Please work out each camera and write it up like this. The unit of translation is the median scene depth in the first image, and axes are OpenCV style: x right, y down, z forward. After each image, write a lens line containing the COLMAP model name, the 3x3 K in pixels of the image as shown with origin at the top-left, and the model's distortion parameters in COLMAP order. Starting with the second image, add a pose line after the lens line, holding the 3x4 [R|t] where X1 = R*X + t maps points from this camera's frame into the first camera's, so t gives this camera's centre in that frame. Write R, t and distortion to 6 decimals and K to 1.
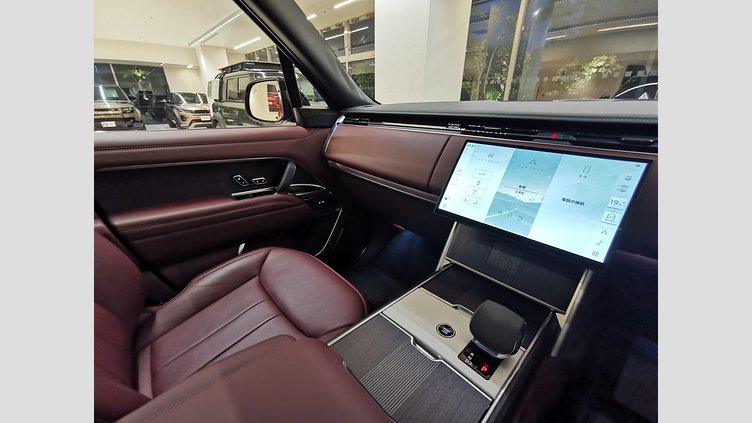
lens RADIAL K [[255.1, 0, 376.0], [0, 255.1, 211.5], [0, 0, 1]] dist [0.000521, 0.000012]
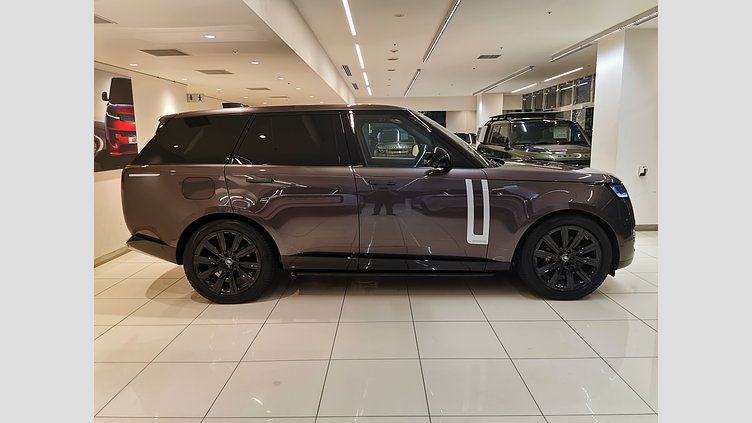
lens RADIAL K [[436.9, 0, 376.0], [0, 436.9, 211.5], [0, 0, 1]] dist [0.006969, 0.000658]
pose [[0.714927, 0.103059, -0.691562, 0.283645], [-0.265417, 0.955047, -0.132060, 0.160649], [0.646864, 0.277965, 0.710142, -0.408531]]
